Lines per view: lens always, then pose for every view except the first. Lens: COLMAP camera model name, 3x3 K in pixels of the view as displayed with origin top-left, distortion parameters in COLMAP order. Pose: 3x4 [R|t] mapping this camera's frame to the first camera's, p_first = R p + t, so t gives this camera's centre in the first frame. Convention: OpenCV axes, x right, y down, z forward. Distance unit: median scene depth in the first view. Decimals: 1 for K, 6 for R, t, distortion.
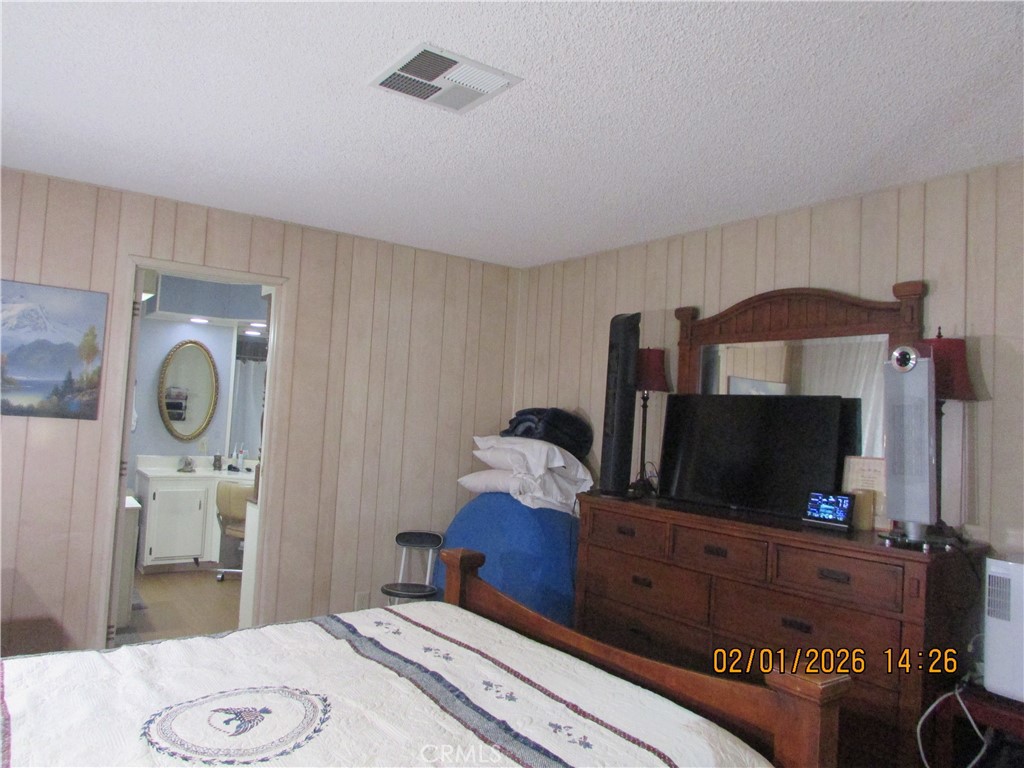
lens RADIAL K [[718.7, 0, 512.0], [0, 718.7, 384.0], [0, 0, 1]] dist [-0.021785, -0.003088]
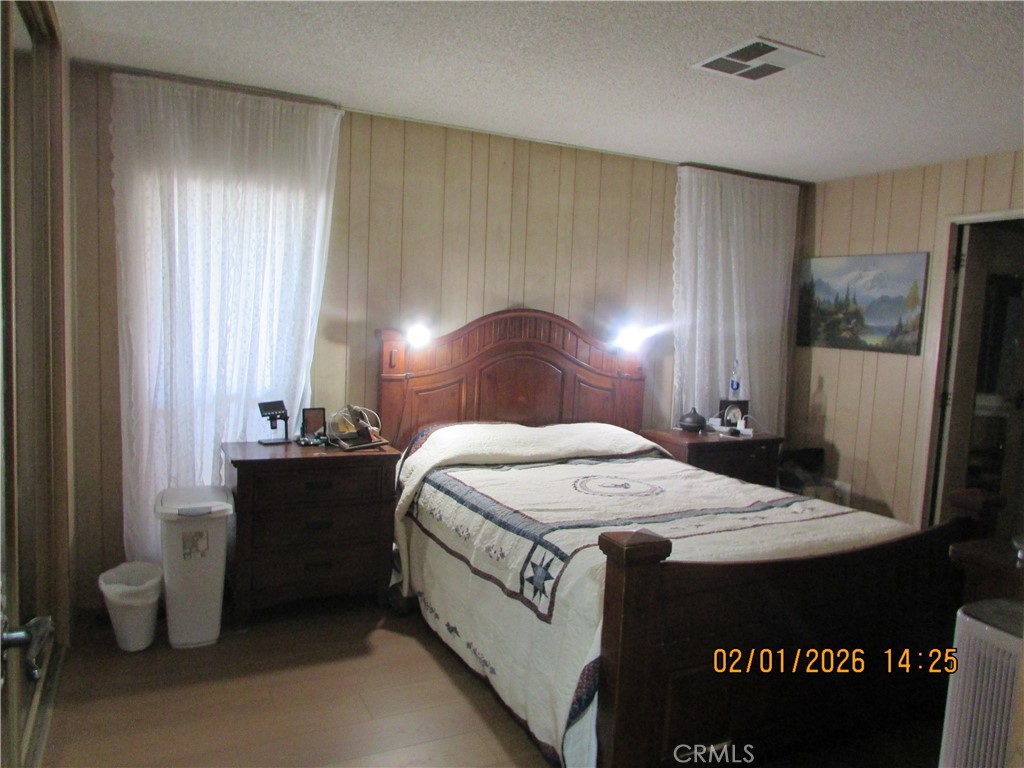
lens RADIAL K [[718.7, 0, 512.0], [0, 718.7, 384.0], [0, 0, 1]] dist [-0.021785, -0.003088]
pose [[-0.157062, 0.030306, -0.987124, 0.775899], [-0.002816, 0.999511, 0.031135, 0.064444], [0.987585, 0.007670, -0.156900, 0.506331]]
